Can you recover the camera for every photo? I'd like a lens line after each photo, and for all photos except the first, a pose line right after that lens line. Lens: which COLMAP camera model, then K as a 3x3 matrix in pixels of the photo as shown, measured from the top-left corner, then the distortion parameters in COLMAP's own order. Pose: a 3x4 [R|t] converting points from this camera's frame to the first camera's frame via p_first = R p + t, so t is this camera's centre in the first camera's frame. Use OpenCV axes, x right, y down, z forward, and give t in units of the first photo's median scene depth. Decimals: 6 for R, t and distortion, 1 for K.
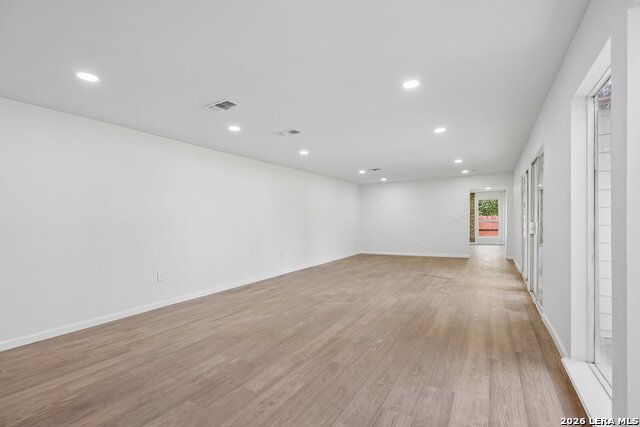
lens RADIAL K [[295.0, 0, 319.1], [0, 295.0, 226.1], [0, 0, 1]] dist [-0.000666, 0.000698]
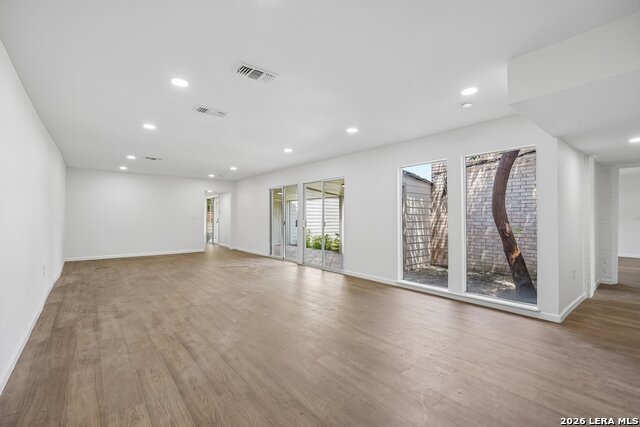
lens RADIAL K [[285.4, 0, 315.1], [0, 285.4, 214.1], [0, 0, 1]] dist [-0.014165, 0.007486]
pose [[0.338765, 0.031435, 0.940346, -0.856949], [0.001635, 0.999421, -0.033999, 0.007477], [-0.940869, 0.013055, 0.338518, 0.498996]]
